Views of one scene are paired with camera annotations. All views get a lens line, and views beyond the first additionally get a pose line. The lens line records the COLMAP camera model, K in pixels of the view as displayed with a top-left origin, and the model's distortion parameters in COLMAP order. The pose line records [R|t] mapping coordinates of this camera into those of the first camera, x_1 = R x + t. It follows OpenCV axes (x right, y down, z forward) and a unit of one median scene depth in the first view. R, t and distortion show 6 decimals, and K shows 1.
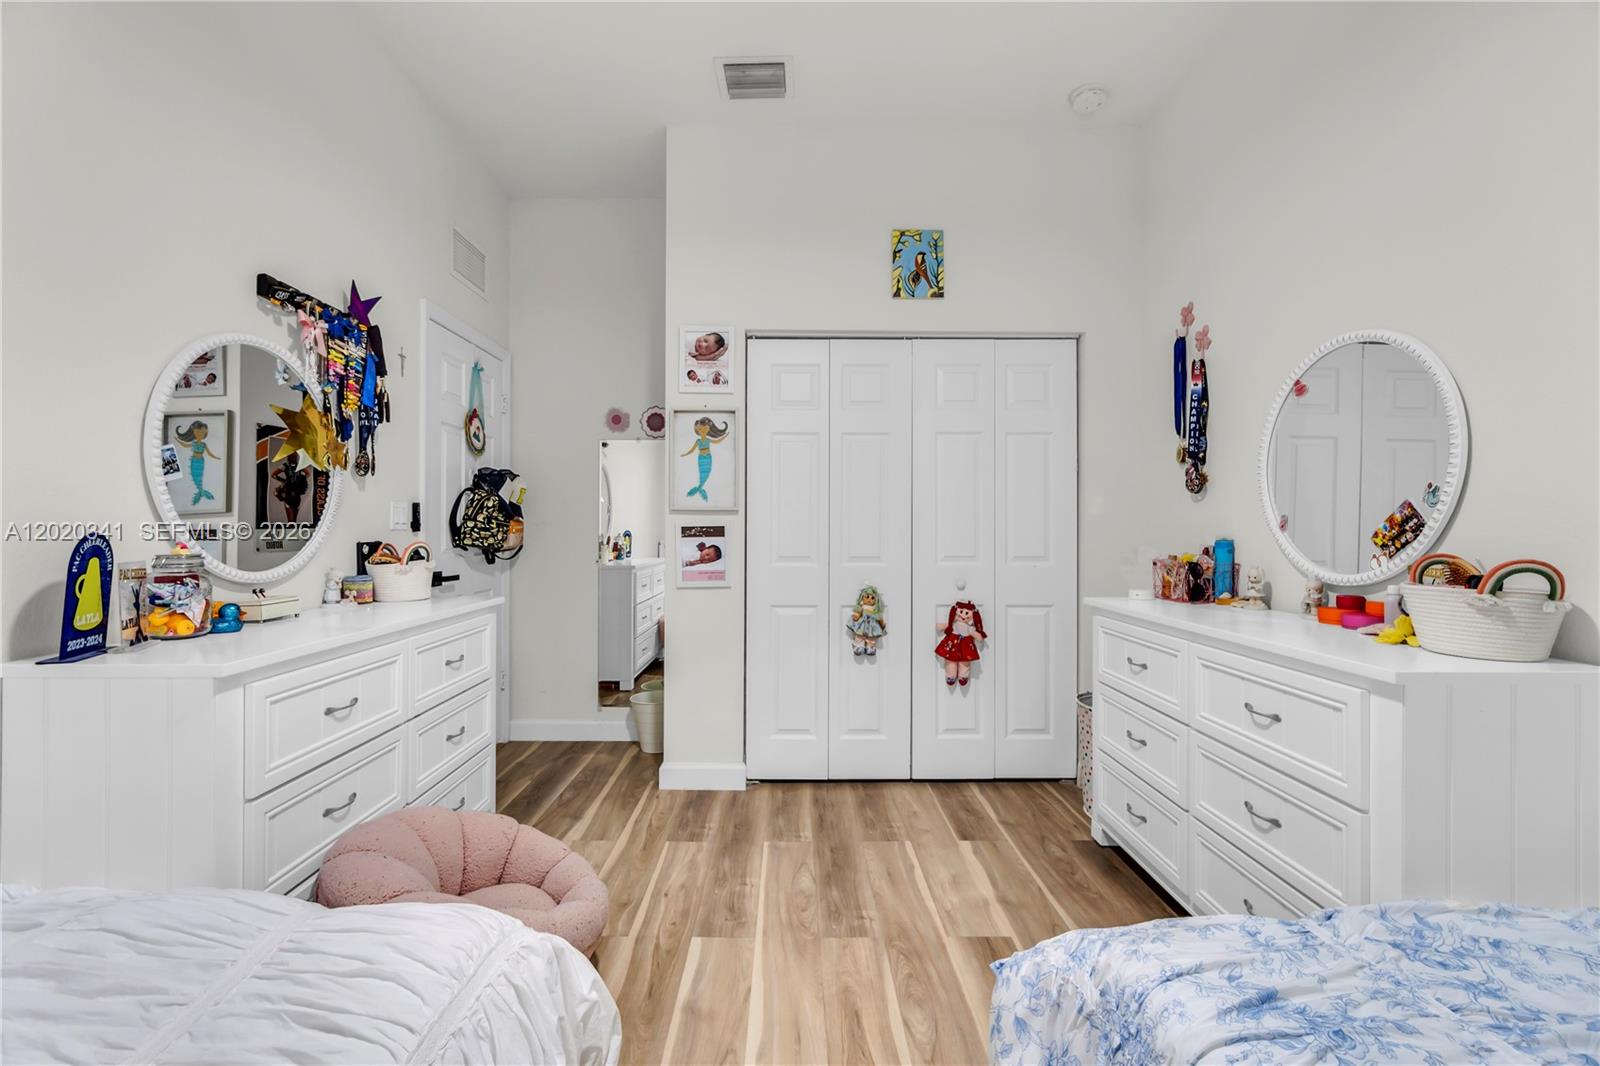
lens RADIAL K [[697.2, 0, 794.7], [0, 697.2, 531.1], [0, 0, 1]] dist [-0.011231, 0.002848]
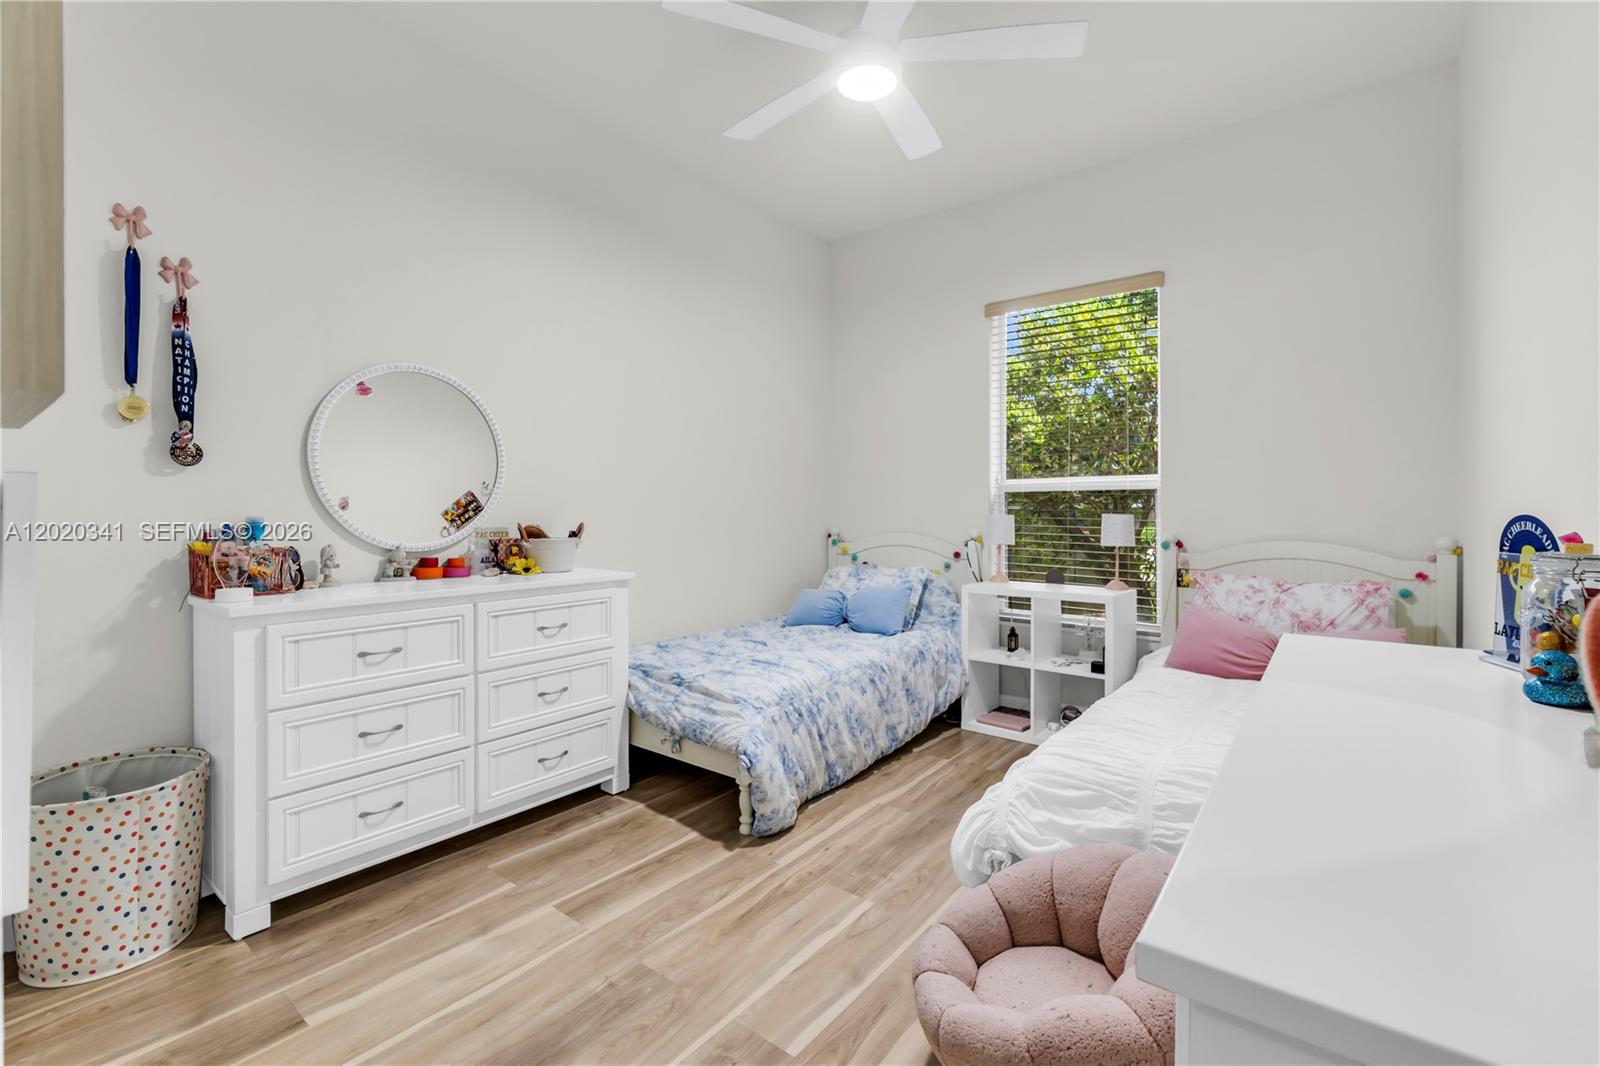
lens RADIAL K [[697.2, 0, 790.4], [0, 697.2, 504.8], [0, 0, 1]] dist [-0.011231, 0.002848]
pose [[-0.775093, 0.003172, 0.631839, -0.658178], [0.003114, 0.999994, -0.001200, -0.008671], [-0.631839, 0.001037, -0.775099, 1.684018]]
